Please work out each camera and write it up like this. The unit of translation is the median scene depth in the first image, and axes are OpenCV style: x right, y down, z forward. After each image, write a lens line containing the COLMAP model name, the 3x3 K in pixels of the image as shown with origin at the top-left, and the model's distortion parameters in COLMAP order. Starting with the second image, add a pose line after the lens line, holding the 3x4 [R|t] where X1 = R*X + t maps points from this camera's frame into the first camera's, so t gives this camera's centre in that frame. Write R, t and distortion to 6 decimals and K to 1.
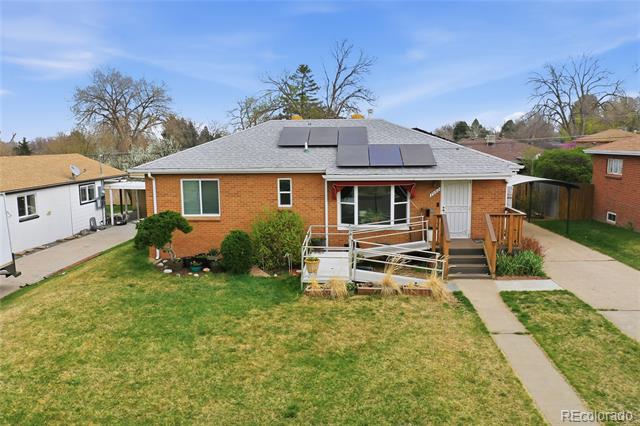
lens RADIAL K [[487.3, 0, 320.0], [0, 487.3, 213.0], [0, 0, 1]] dist [0.005045, 0.001533]
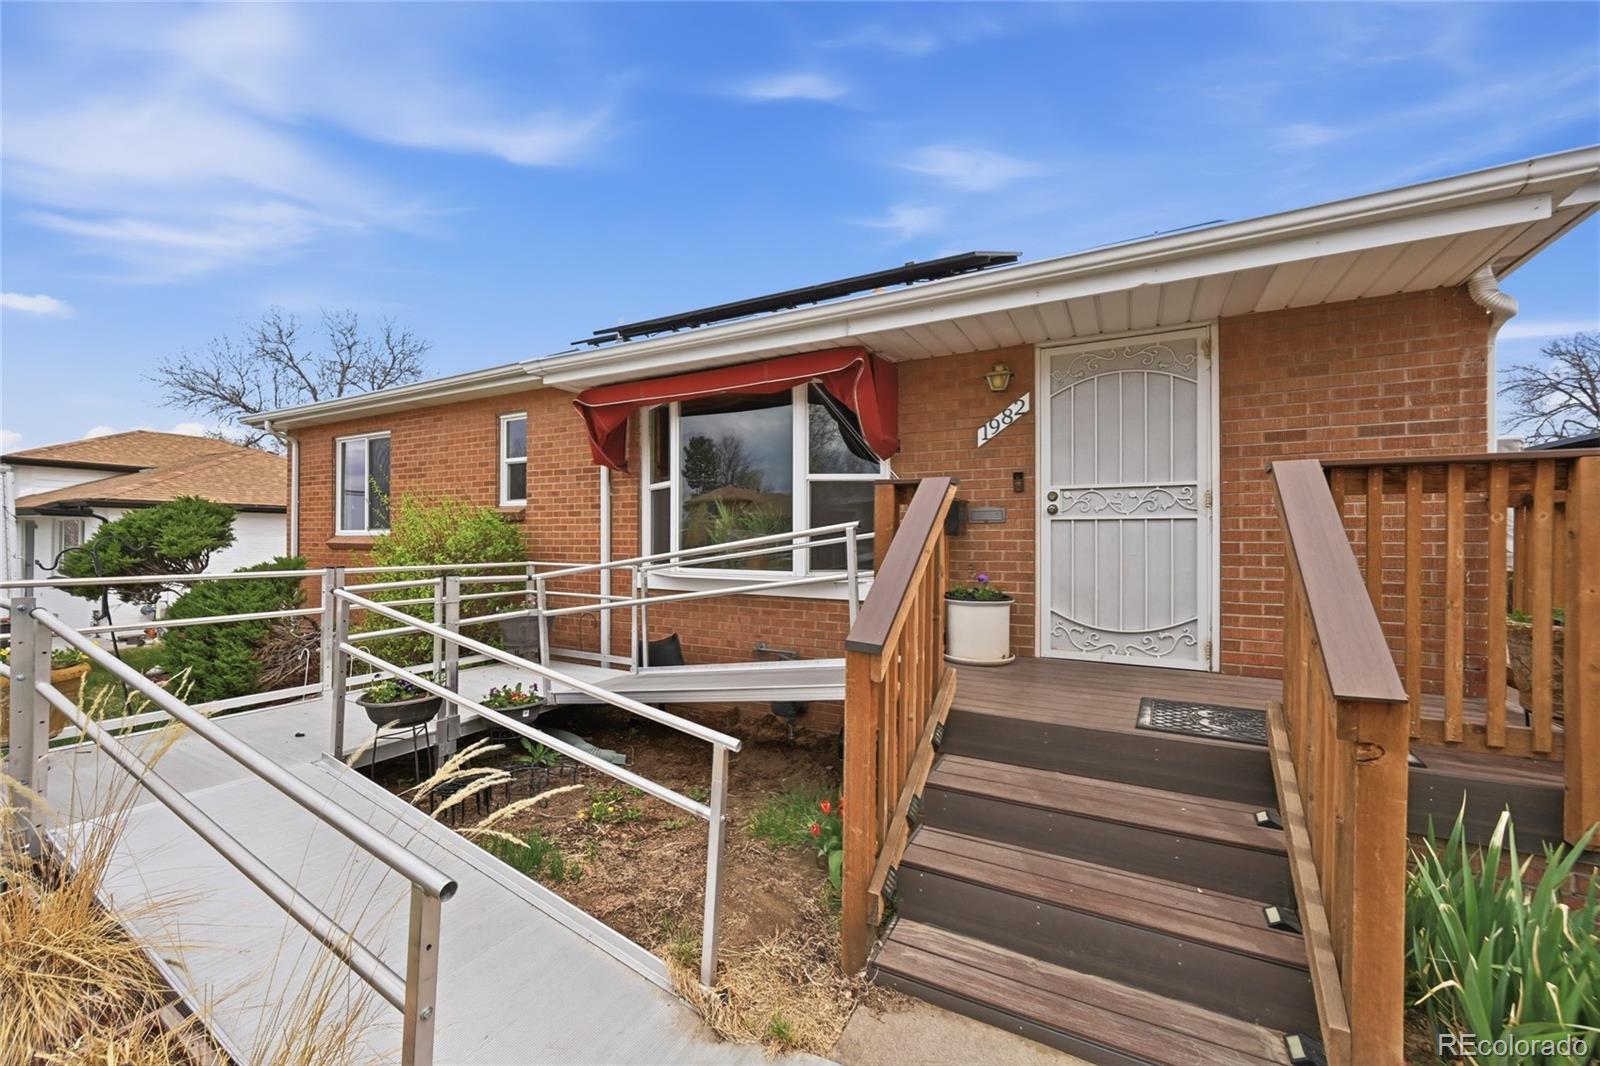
lens RADIAL K [[630.6, 0, 793.6], [0, 630.6, 530.9], [0, 0, 1]] dist [-0.000113, -0.000006]
pose [[0.901665, 0.009639, -0.432327, 0.270296], [-0.073042, 0.988781, -0.130292, 0.043779], [0.426221, 0.149058, 0.892254, 0.733082]]
